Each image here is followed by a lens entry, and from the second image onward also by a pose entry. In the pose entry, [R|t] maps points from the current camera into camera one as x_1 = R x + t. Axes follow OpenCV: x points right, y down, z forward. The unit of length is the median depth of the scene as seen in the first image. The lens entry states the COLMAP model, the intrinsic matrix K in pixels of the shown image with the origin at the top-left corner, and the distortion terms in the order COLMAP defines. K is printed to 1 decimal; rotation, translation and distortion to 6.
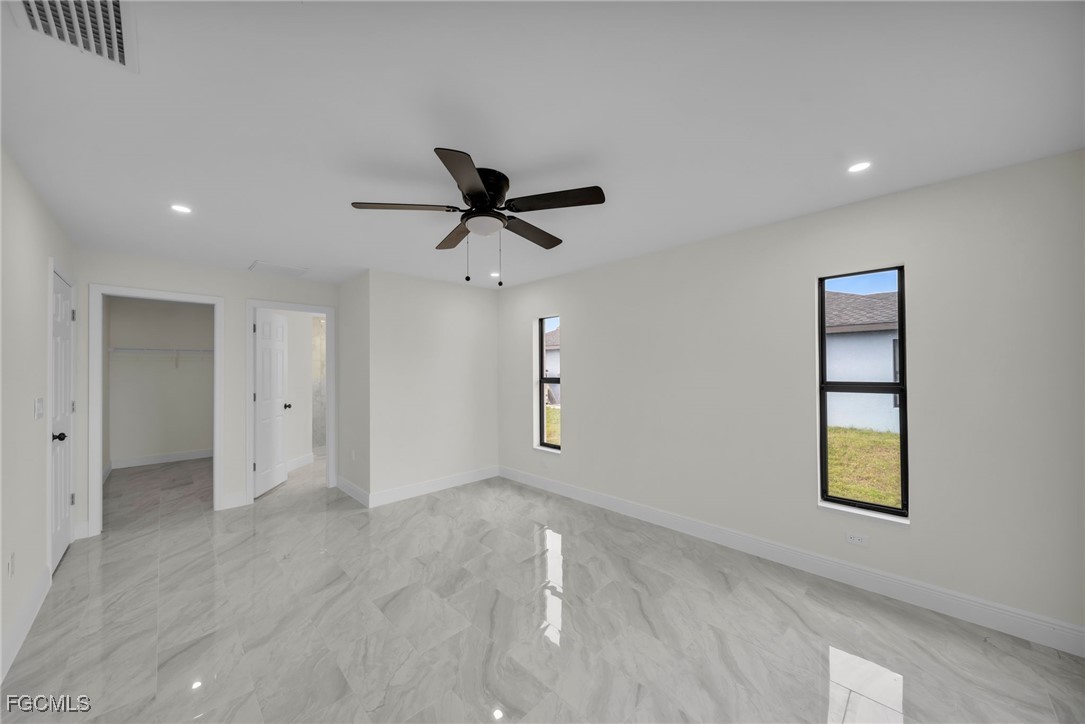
lens RADIAL K [[387.5, 0, 545.3], [0, 387.5, 368.9], [0, 0, 1]] dist [-0.000032, -0.000714]
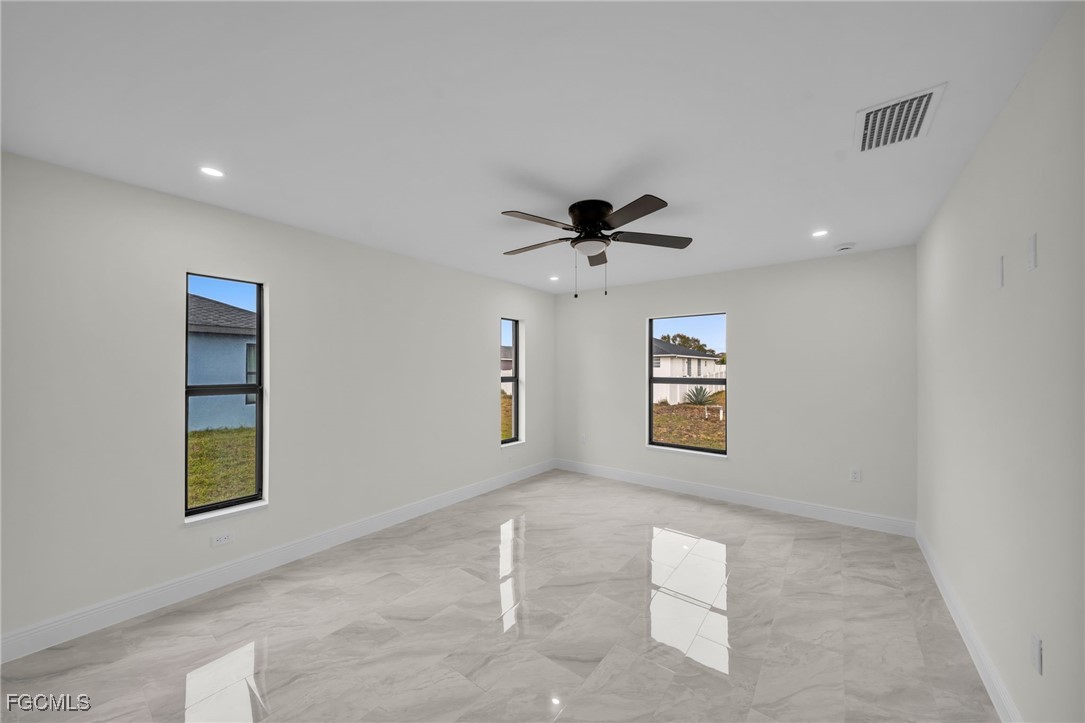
lens RADIAL K [[387.5, 0, 543.2], [0, 387.5, 362.2], [0, 0, 1]] dist [-0.000032, -0.000714]
pose [[-0.149518, 0.023173, 0.988487, -0.825542], [0.000038, 0.999725, -0.023431, 0.007551], [-0.988759, -0.003465, -0.149477, 0.834637]]
